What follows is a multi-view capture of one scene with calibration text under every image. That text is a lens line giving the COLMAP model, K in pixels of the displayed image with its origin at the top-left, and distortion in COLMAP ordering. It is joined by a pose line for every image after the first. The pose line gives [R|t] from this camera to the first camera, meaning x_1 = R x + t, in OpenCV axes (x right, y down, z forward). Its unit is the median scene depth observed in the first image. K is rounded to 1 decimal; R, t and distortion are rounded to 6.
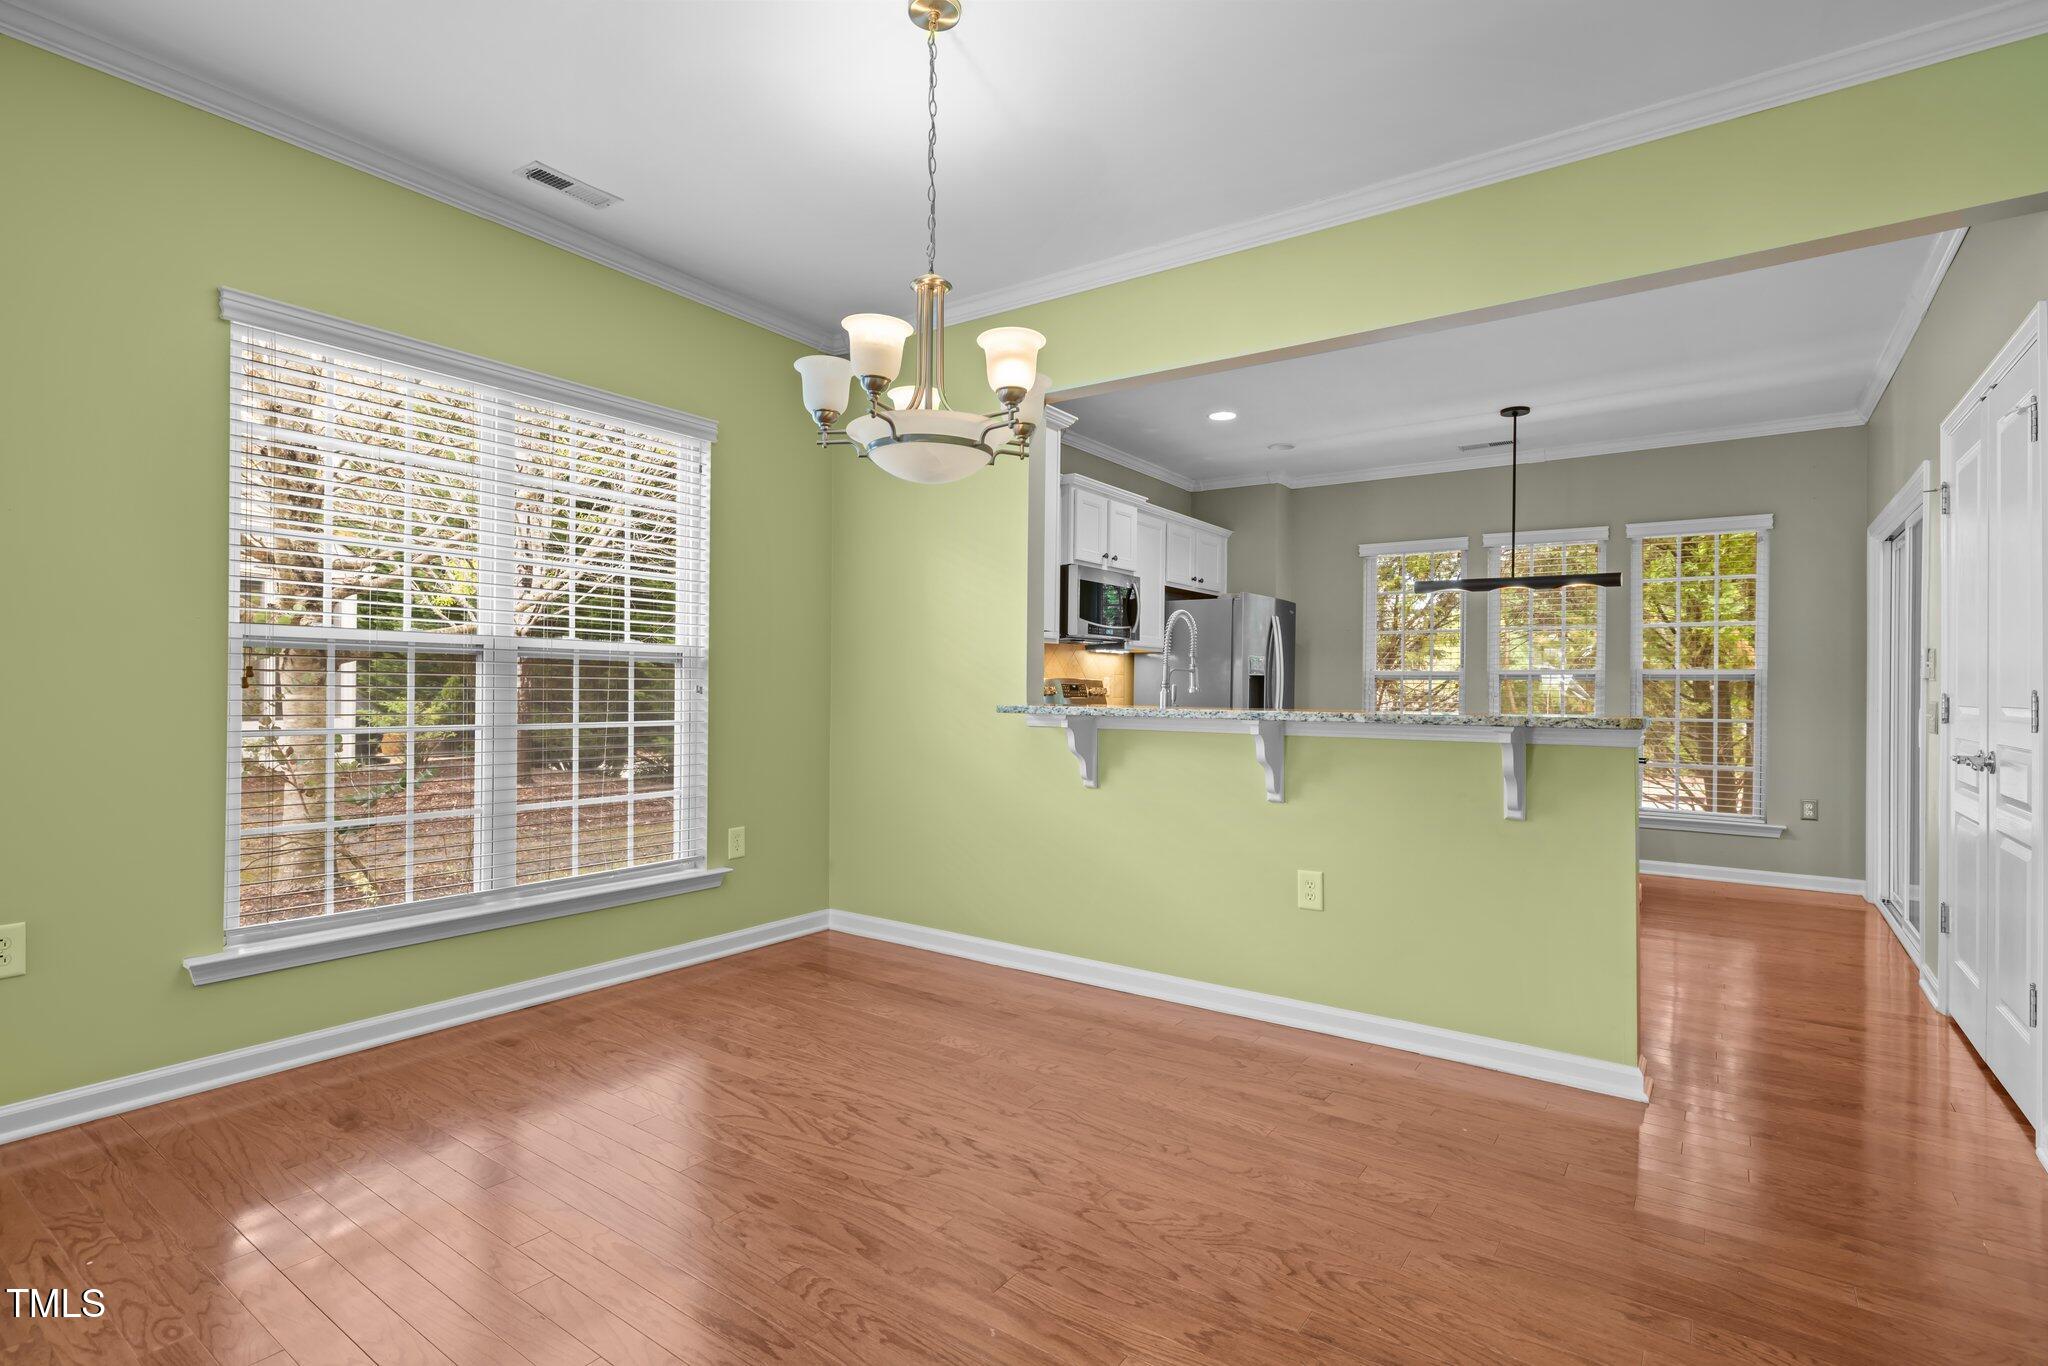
lens RADIAL K [[952.6, 0, 1054.7], [0, 952.6, 679.5], [0, 0, 1]] dist [-0.004217, -0.001191]
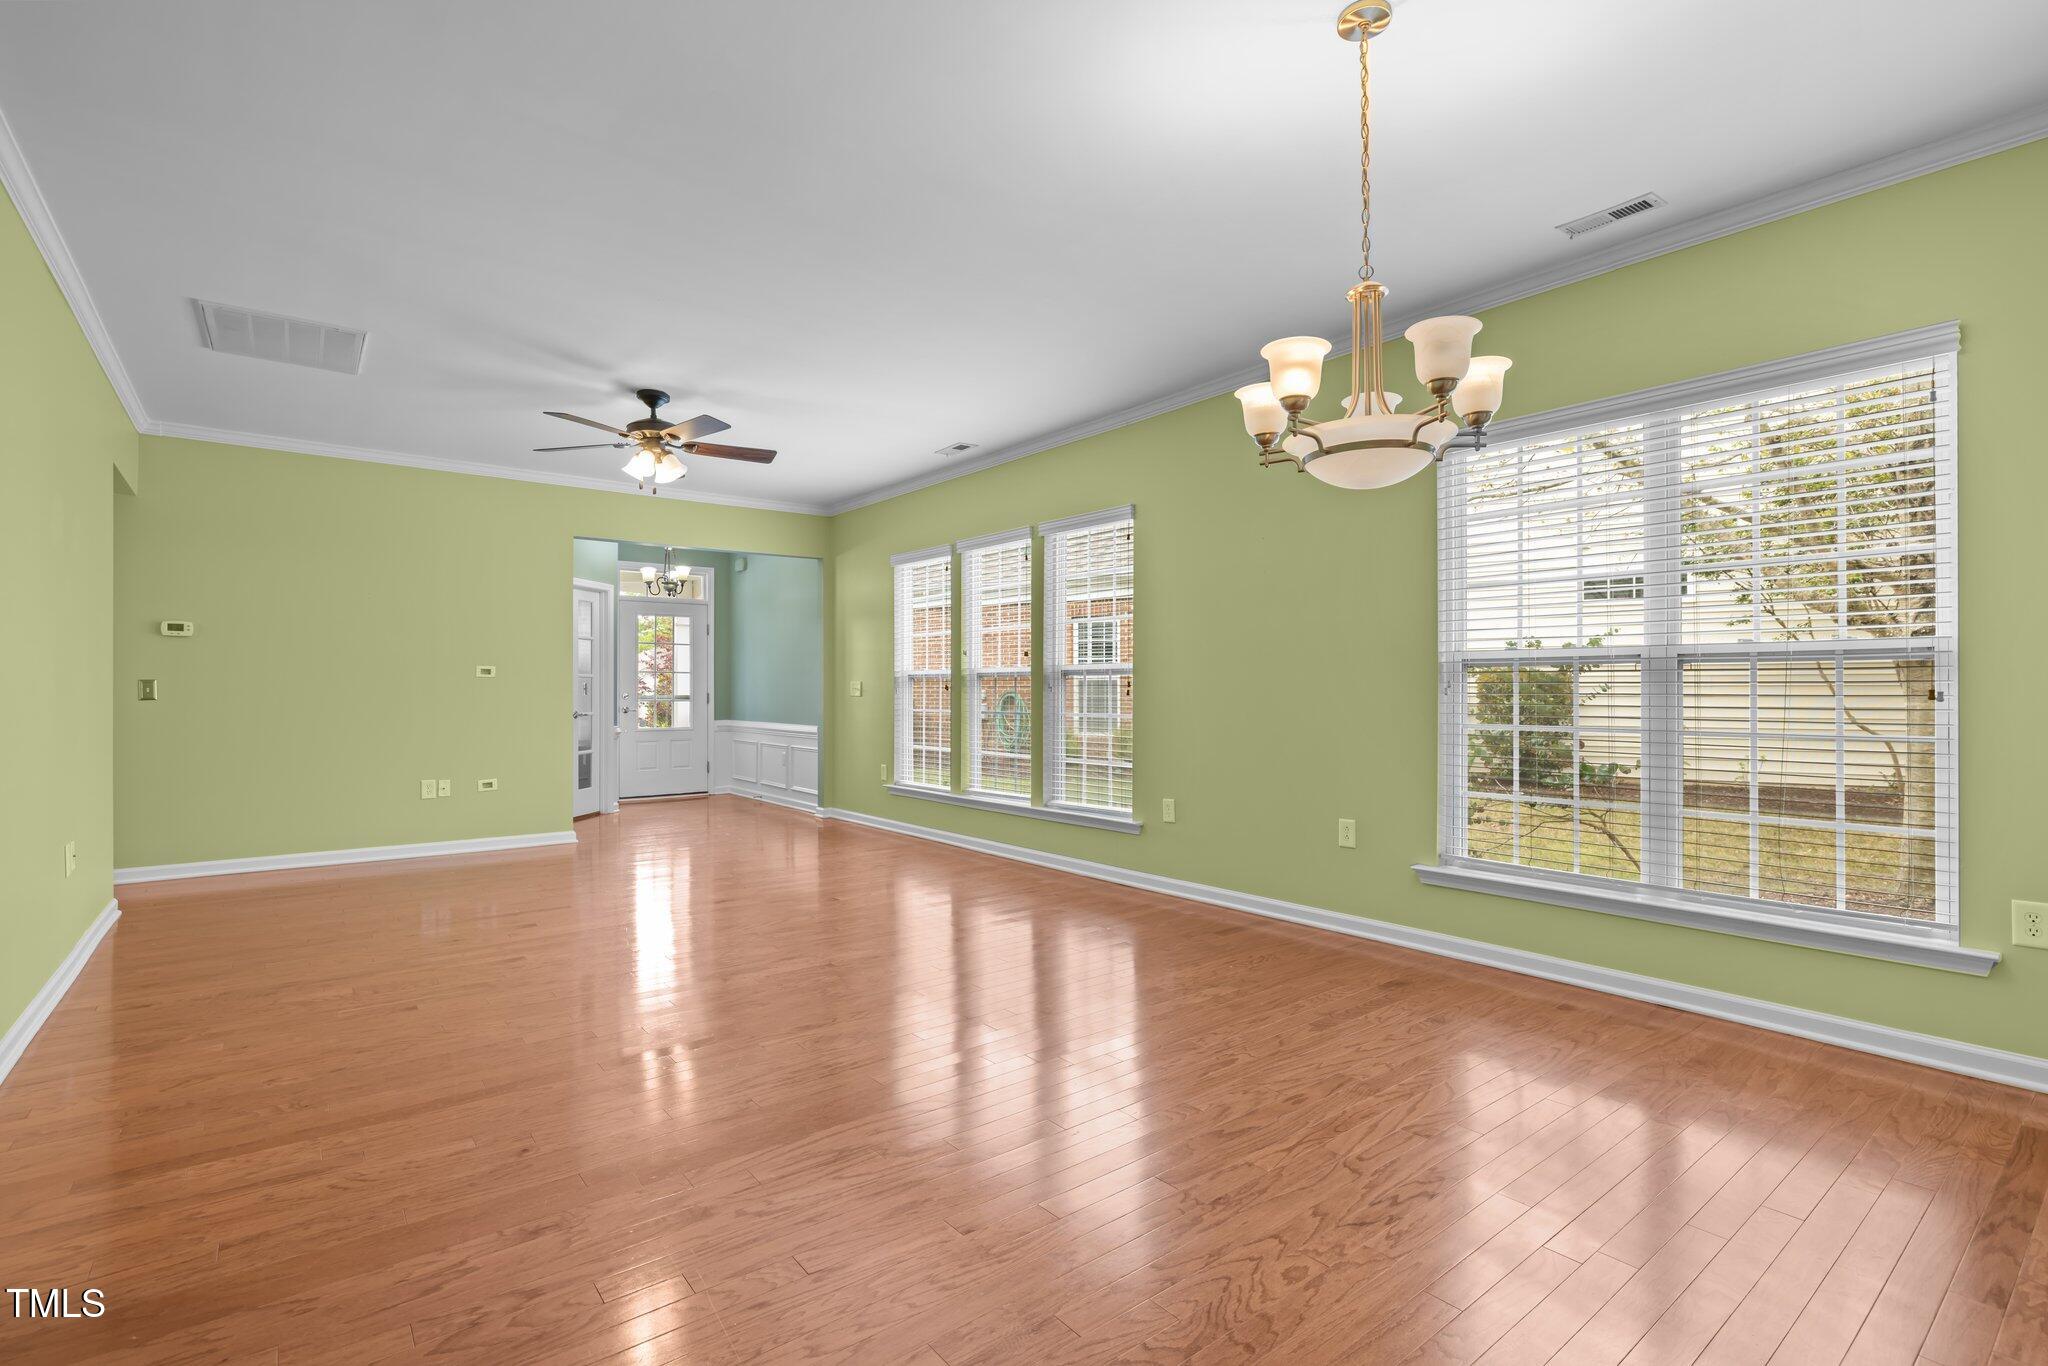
lens RADIAL K [[952.6, 0, 1008.7], [0, 952.6, 679.5], [0, 0, 1]] dist [-0.004217, -0.001191]
pose [[-0.299422, -0.019682, -0.953918, 0.379249], [0.007168, 0.999713, -0.022877, 0.007159], [0.954094, -0.013688, -0.299195, 0.381384]]
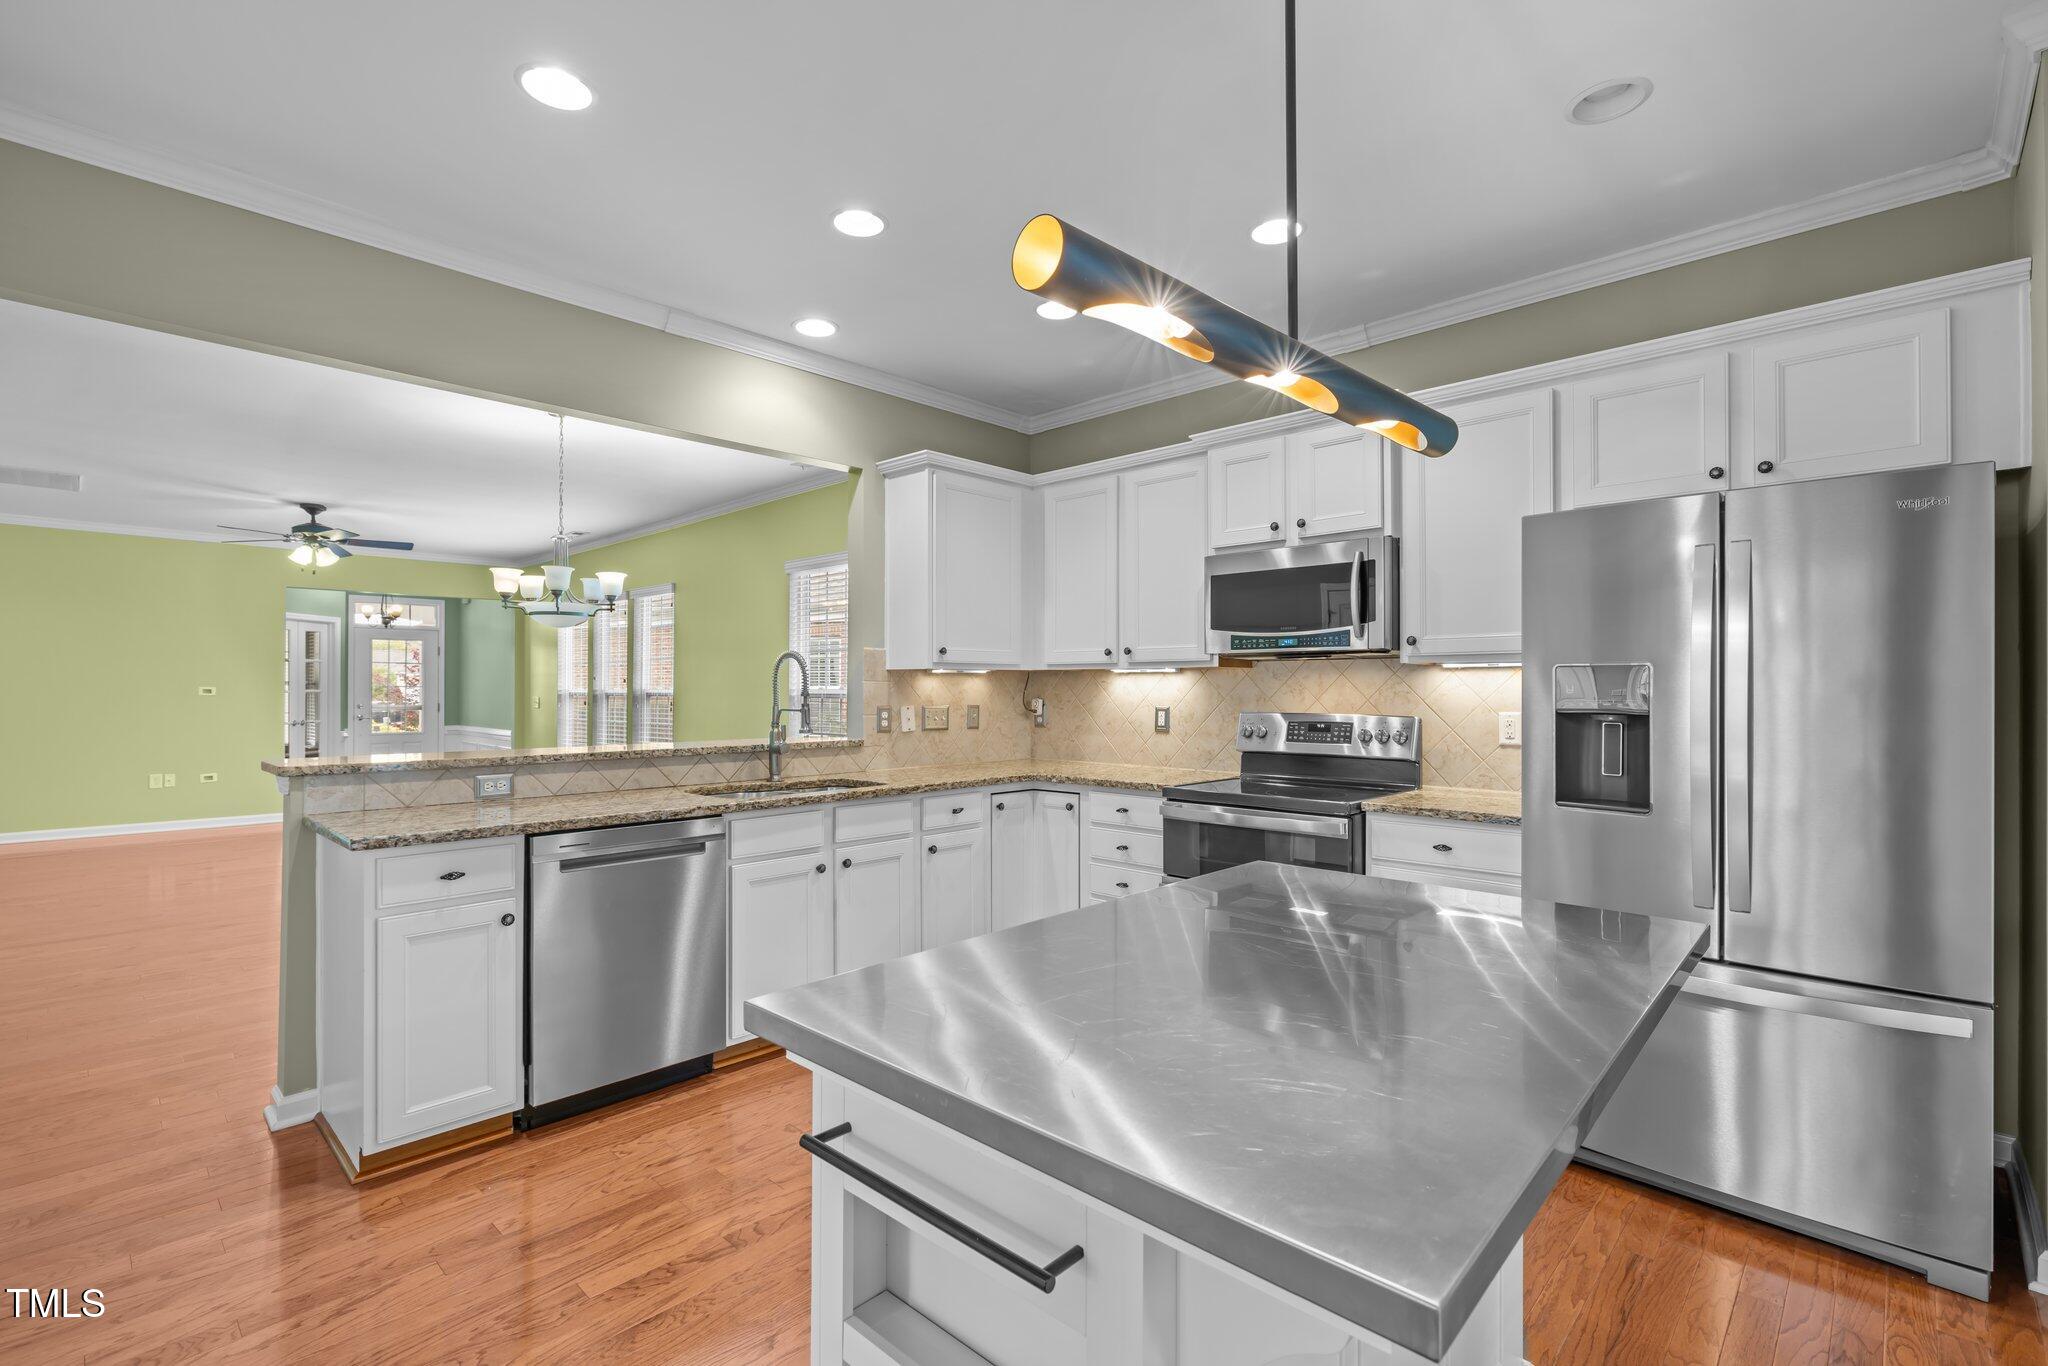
lens RADIAL K [[936.9, 0, 1023.6], [0, 936.9, 682.4], [0, 0, 1]] dist [-0.002698, 0.001017]
pose [[-0.158549, -0.016718, -0.987210, 0.766084], [0.006264, 0.999819, -0.017937, -0.013672], [0.987331, -0.009028, -0.158415, 1.002403]]
